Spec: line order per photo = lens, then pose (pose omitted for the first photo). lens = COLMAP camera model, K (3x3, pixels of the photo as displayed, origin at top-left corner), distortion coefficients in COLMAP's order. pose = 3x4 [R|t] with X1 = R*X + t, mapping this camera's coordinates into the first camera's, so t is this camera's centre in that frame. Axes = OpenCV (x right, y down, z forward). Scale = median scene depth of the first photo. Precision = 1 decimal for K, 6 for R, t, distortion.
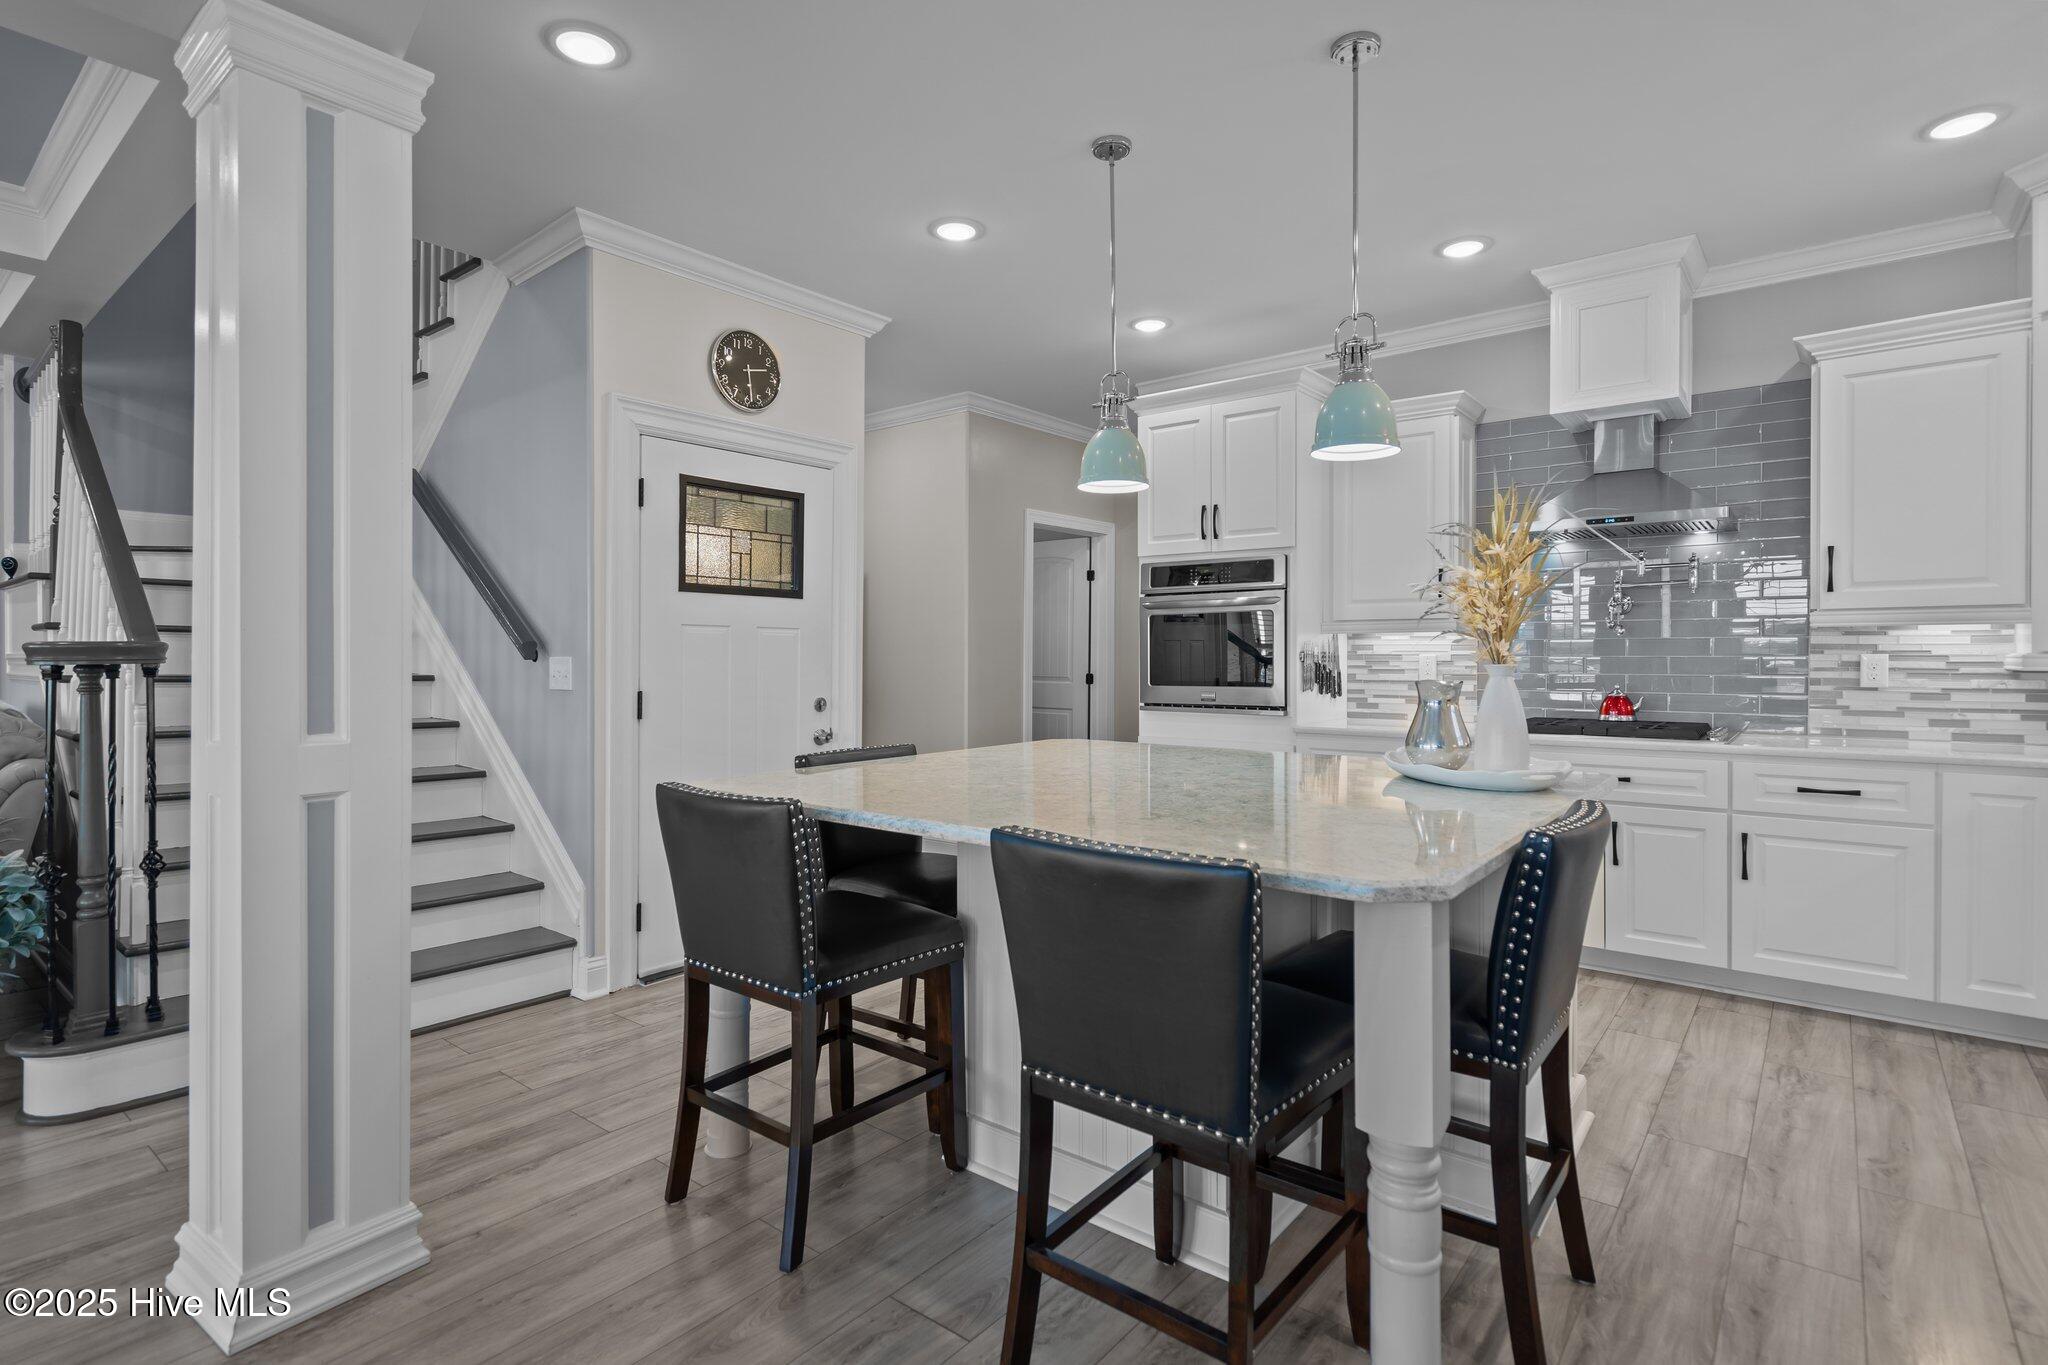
lens RADIAL K [[1003.0, 0, 1013.4], [0, 1003.0, 661.6], [0, 0, 1]] dist [-0.001354, -0.000145]
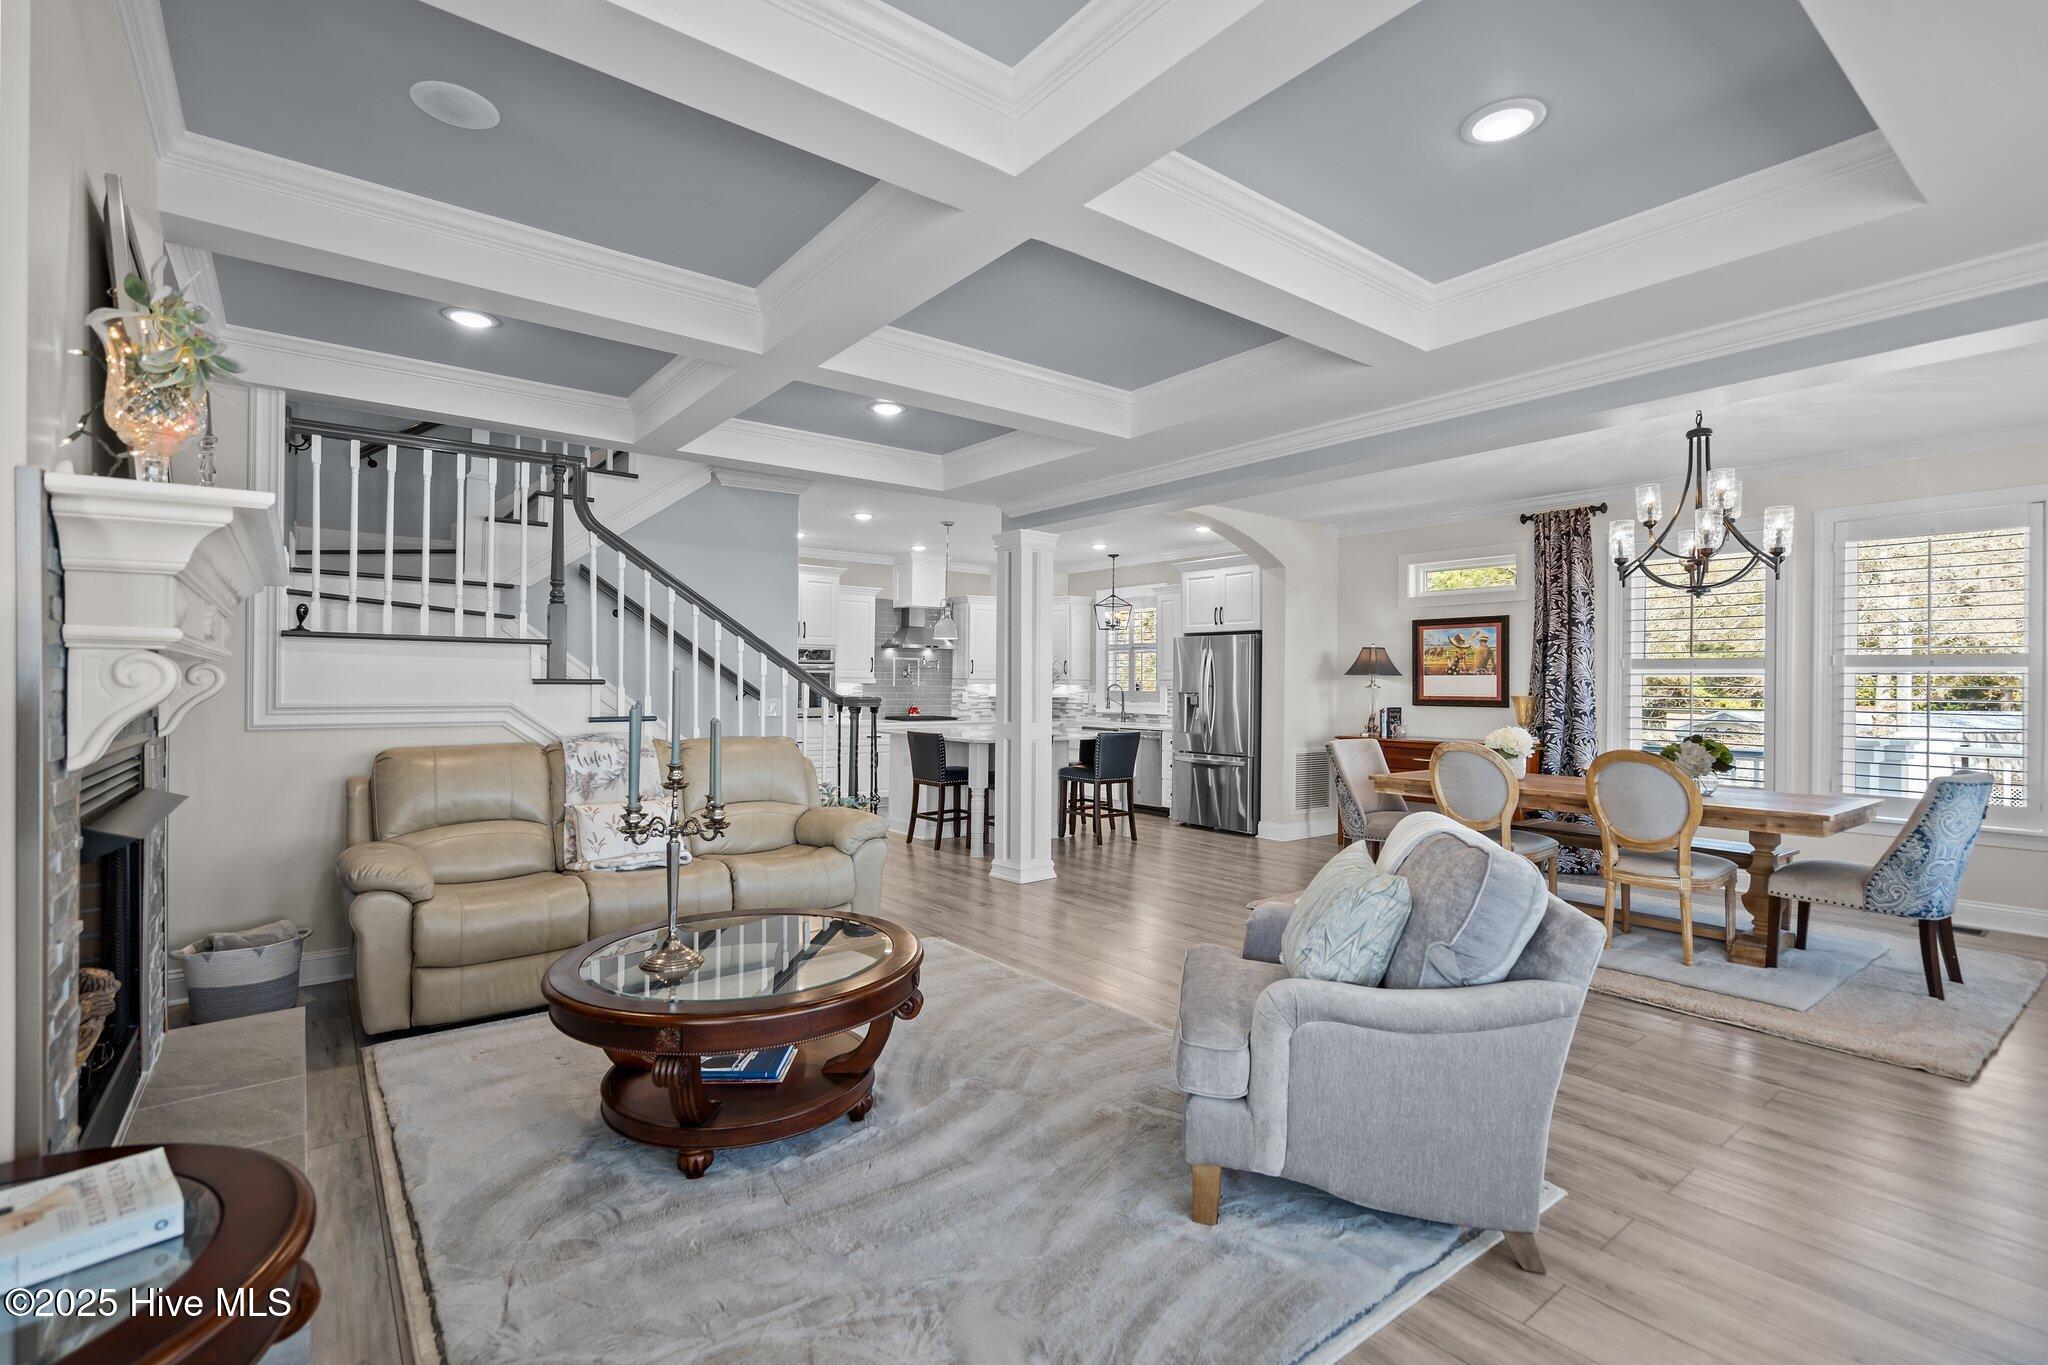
lens RADIAL K [[930.7, 0, 1022.0], [0, 930.7, 686.0], [0, 0, 1]] dist [-0.003374, 0.000972]
pose [[0.223883, -0.001201, 0.974615, -2.099900], [-0.005057, 0.999984, 0.002394, -0.036620], [-0.974603, -0.005465, 0.223874, 0.145515]]
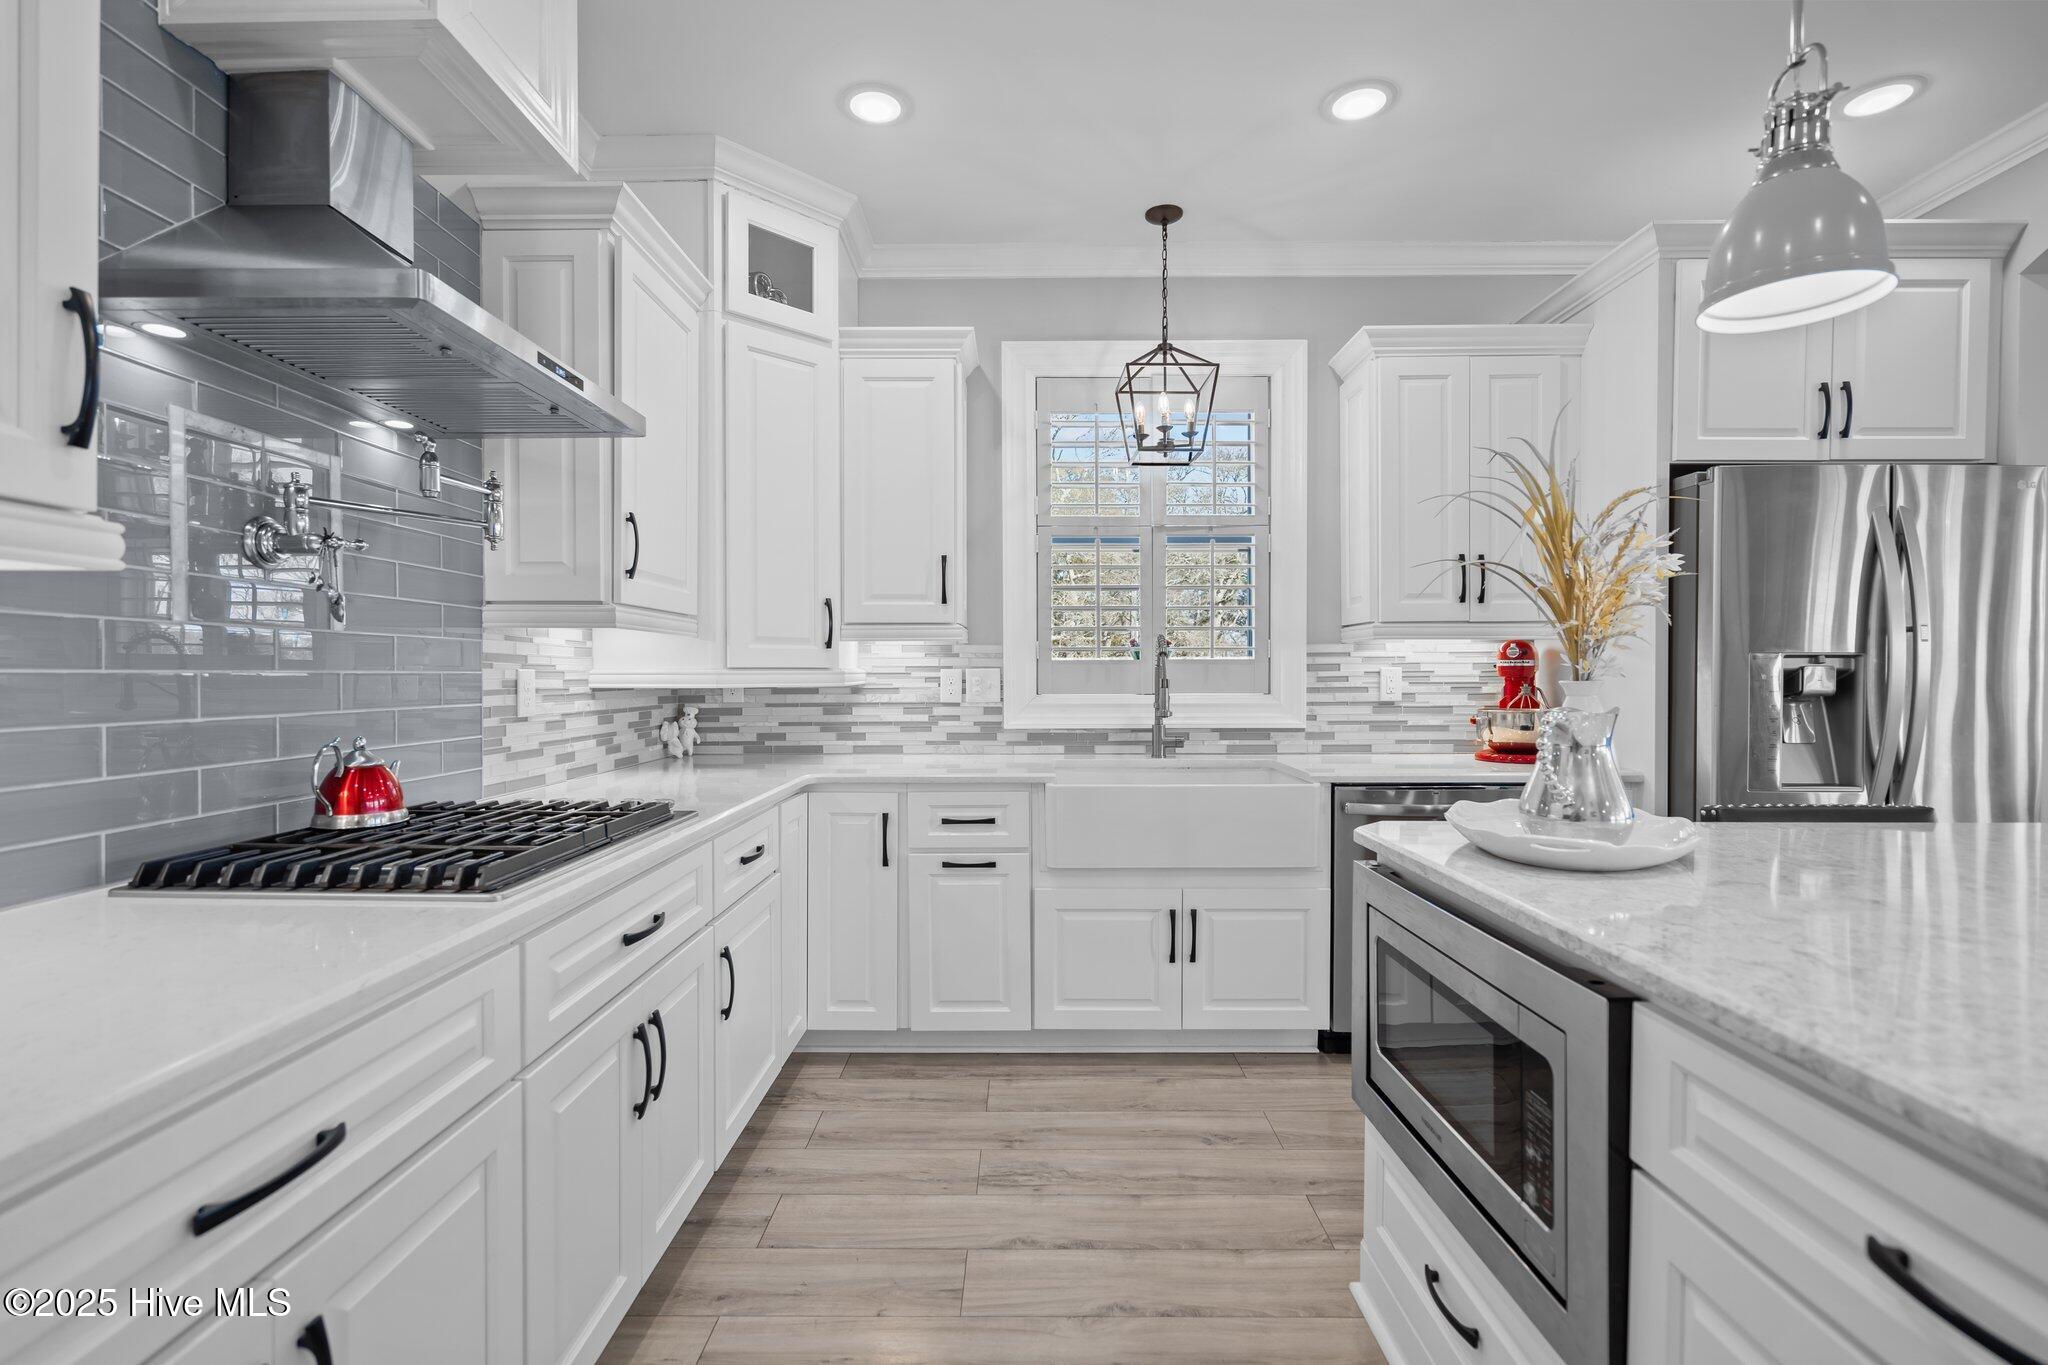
lens RADIAL K [[929.5, 0, 1020.2], [0, 929.5, 690.1], [0, 0, 1]] dist [-0.002174, 0.001222]
pose [[-0.625947, -0.013448, 0.779749, 0.142315], [0.003292, 0.999797, 0.019886, -0.004712], [-0.779858, 0.015015, -0.625776, 1.166062]]
